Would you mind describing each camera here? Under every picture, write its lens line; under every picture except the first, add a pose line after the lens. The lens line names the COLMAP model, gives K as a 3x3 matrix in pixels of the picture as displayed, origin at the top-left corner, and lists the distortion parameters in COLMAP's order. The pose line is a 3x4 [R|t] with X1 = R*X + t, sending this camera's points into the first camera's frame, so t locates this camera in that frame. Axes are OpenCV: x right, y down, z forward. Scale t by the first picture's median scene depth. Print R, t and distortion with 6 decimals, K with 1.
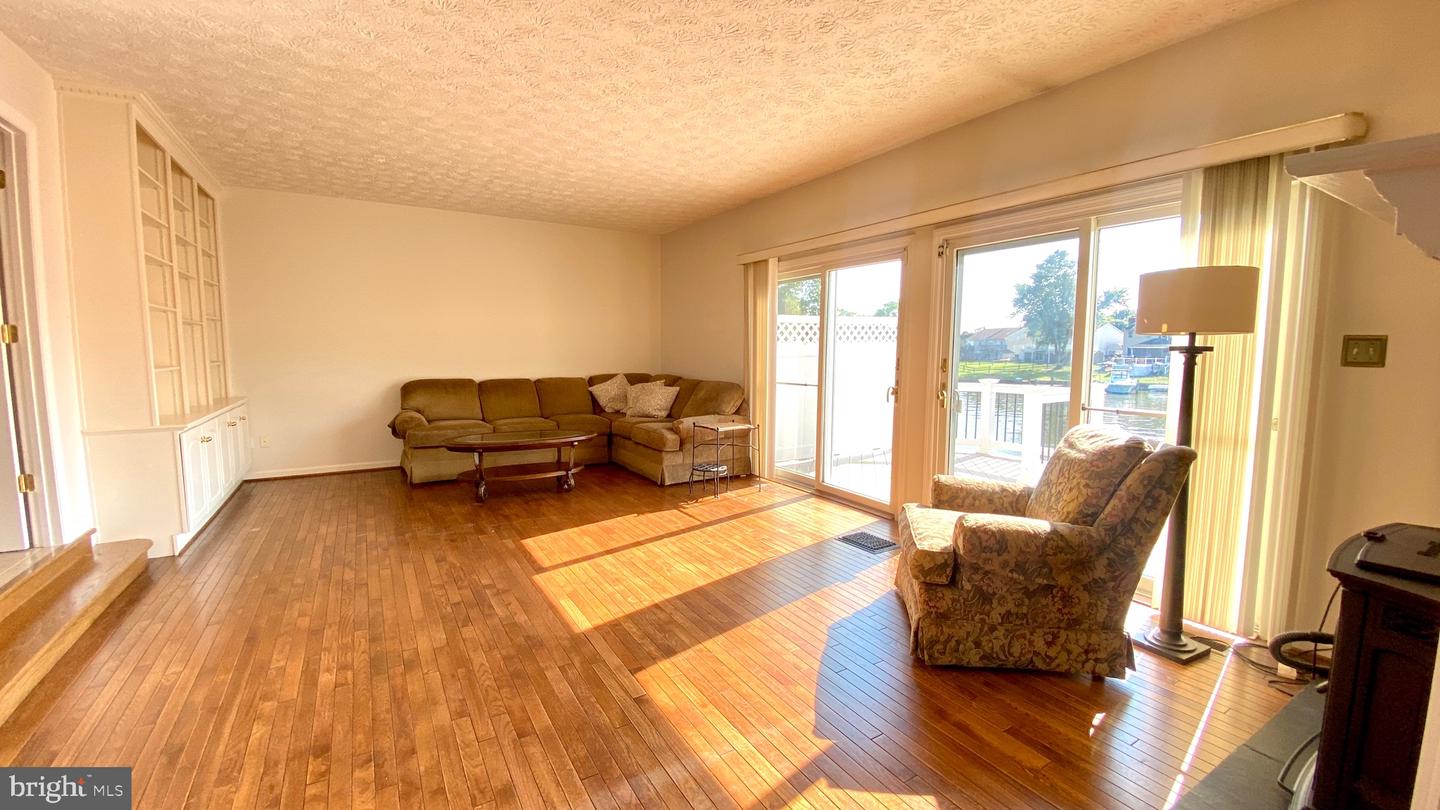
lens RADIAL K [[578.5, 0, 730.8], [0, 578.5, 407.2], [0, 0, 1]] dist [-0.004780, -0.010286]
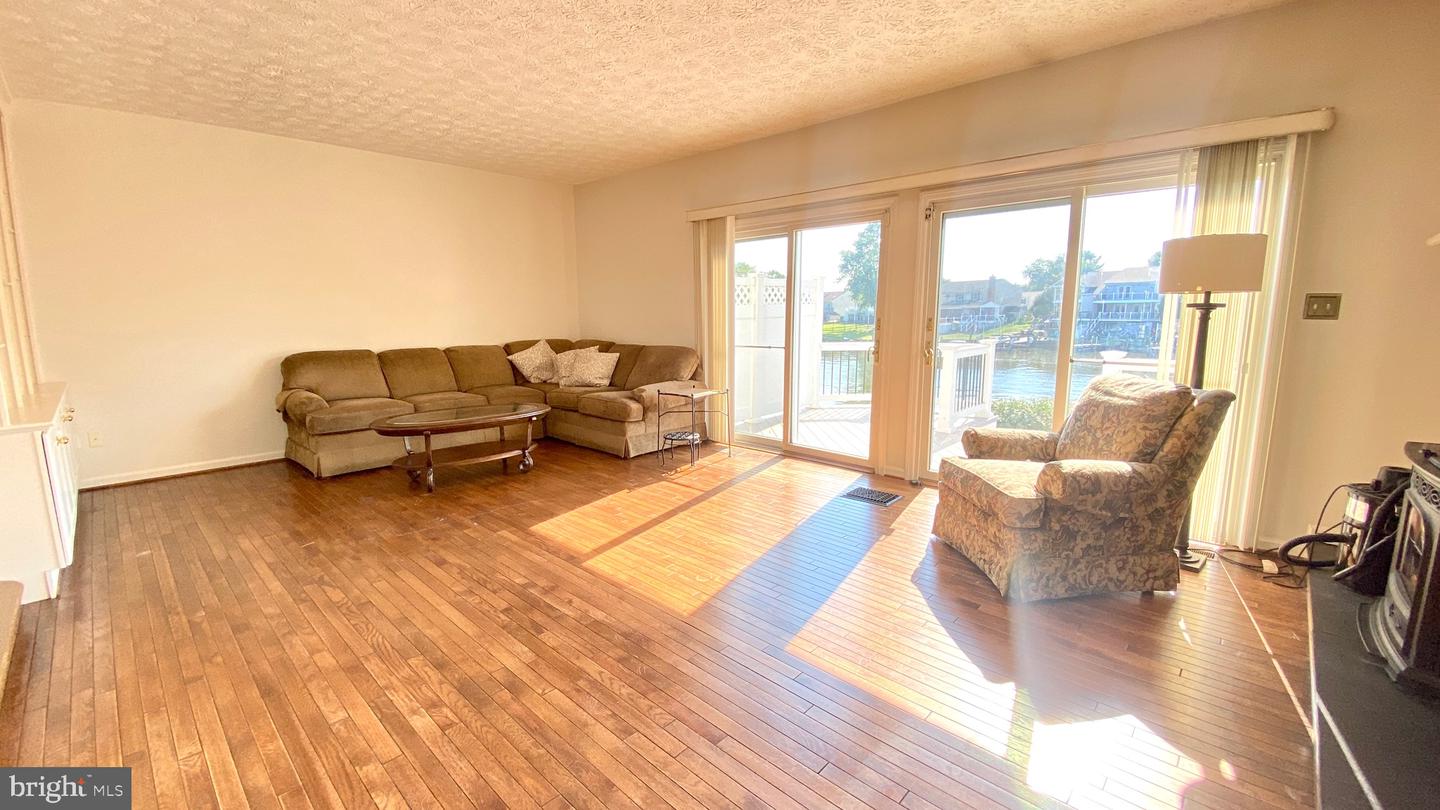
lens RADIAL K [[578.5, 0, 731.4], [0, 578.5, 406.3], [0, 0, 1]] dist [-0.004780, -0.010286]
pose [[0.965171, -0.050323, 0.256735, -0.281964], [0.034919, 0.997325, 0.064214, -0.004155], [-0.259280, -0.053012, 0.964346, 0.078550]]
